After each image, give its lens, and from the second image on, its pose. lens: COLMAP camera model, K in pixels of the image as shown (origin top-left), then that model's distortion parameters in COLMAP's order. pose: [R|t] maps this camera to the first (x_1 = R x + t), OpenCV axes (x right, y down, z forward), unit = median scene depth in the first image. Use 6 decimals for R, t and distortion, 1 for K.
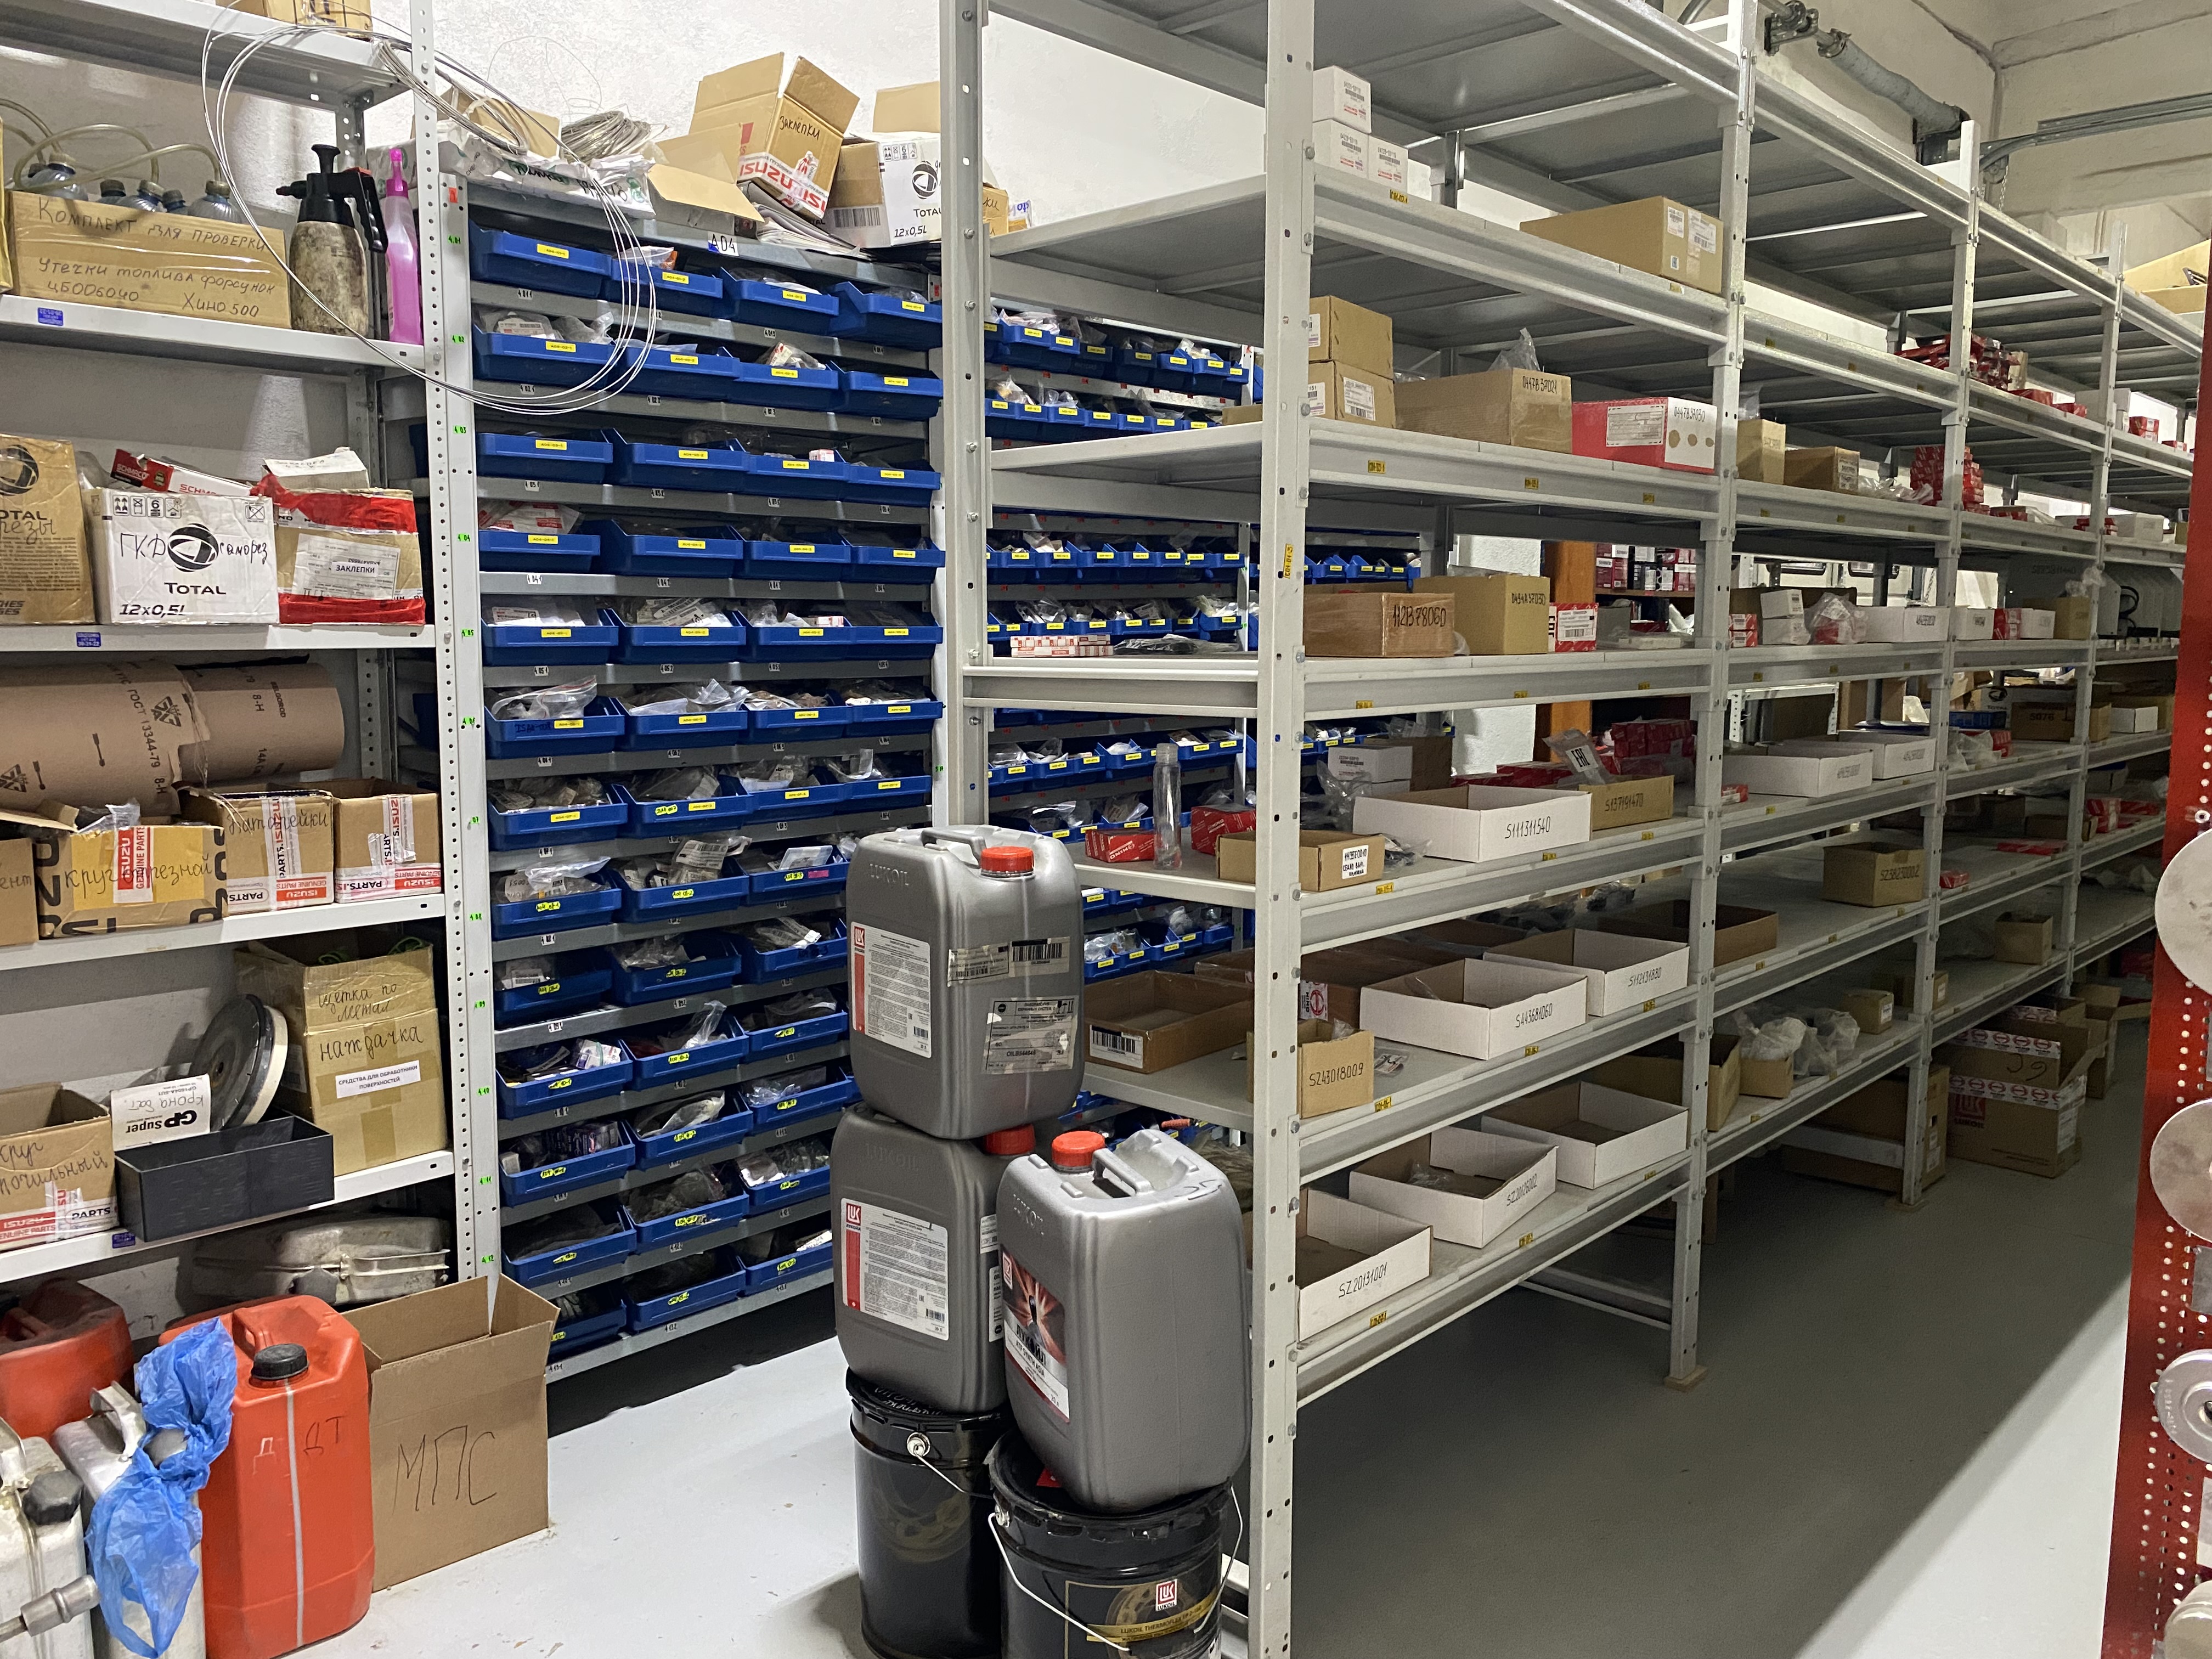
lens RADIAL K [[1726.9, 0, 1106.0], [0, 1726.9, 828.2], [0, 0, 1]] dist [0.005633, -0.004690]
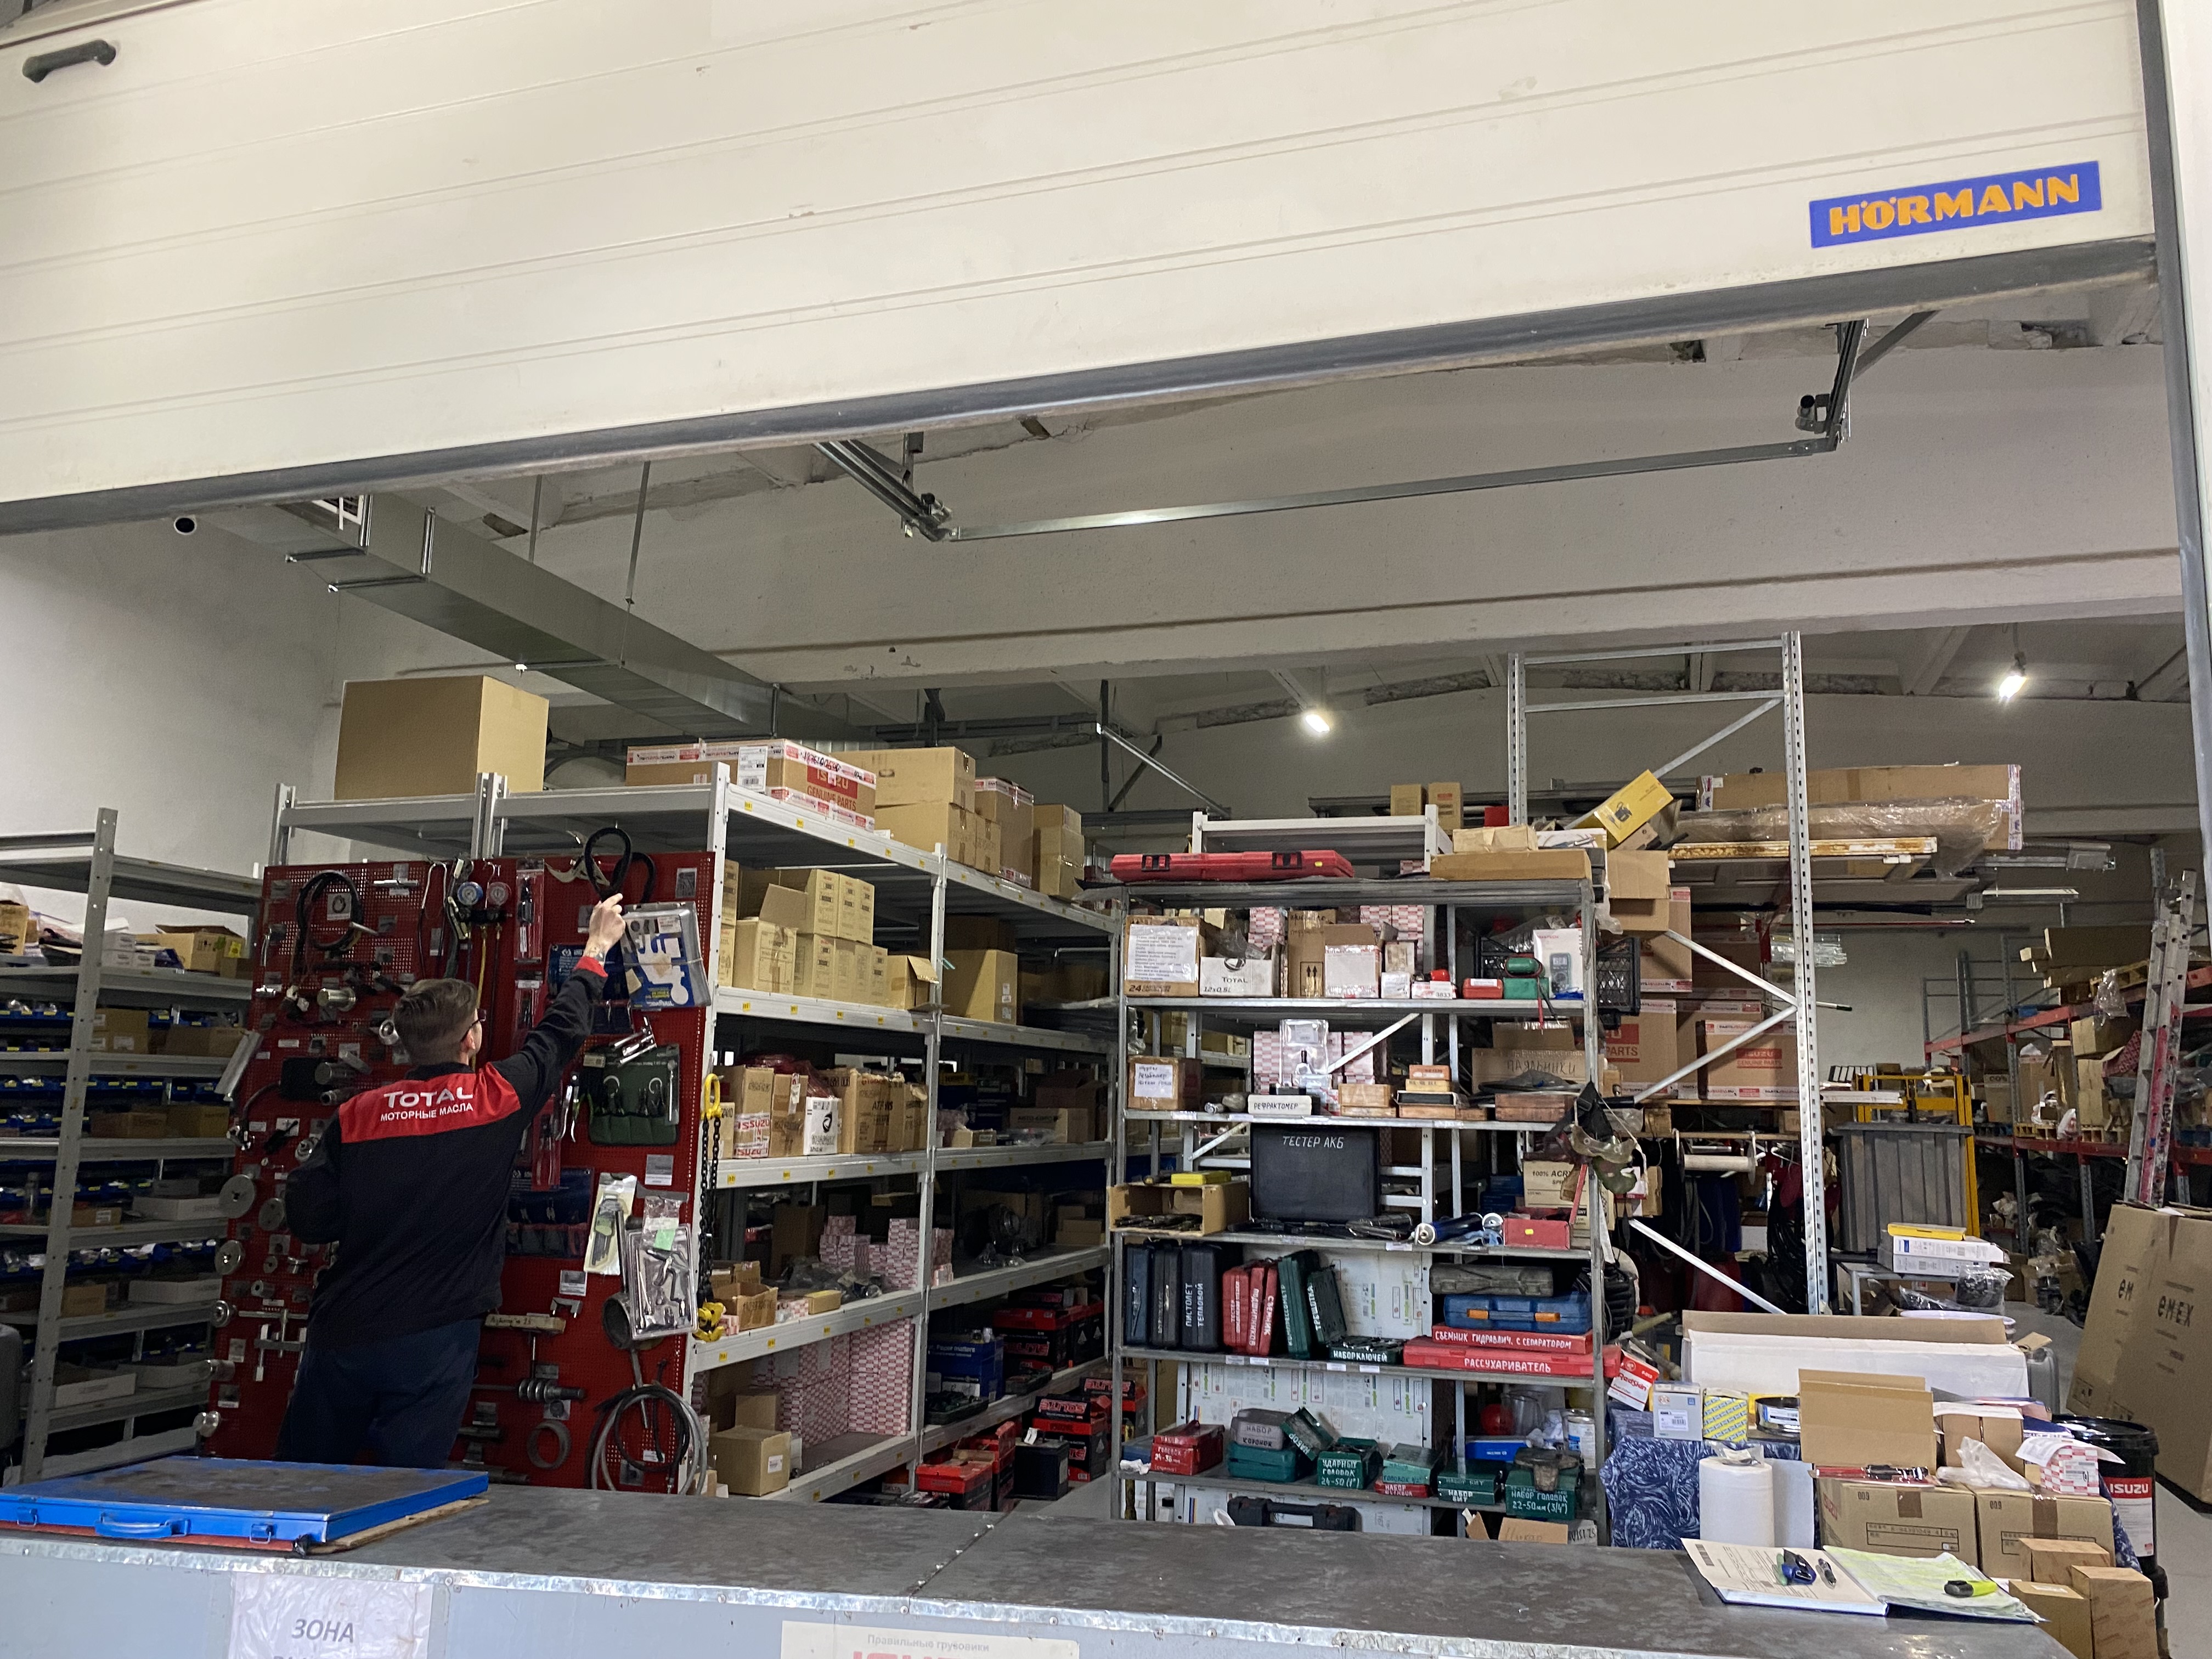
lens RADIAL K [[1726.9, 0, 1108.3], [0, 1726.9, 827.6], [0, 0, 1]] dist [0.005633, -0.004690]
pose [[0.906916, 0.083242, 0.413007, 0.413595], [0.032585, 0.963493, -0.265745, 0.209587], [-0.420050, 0.254466, 0.871094, -2.209171]]
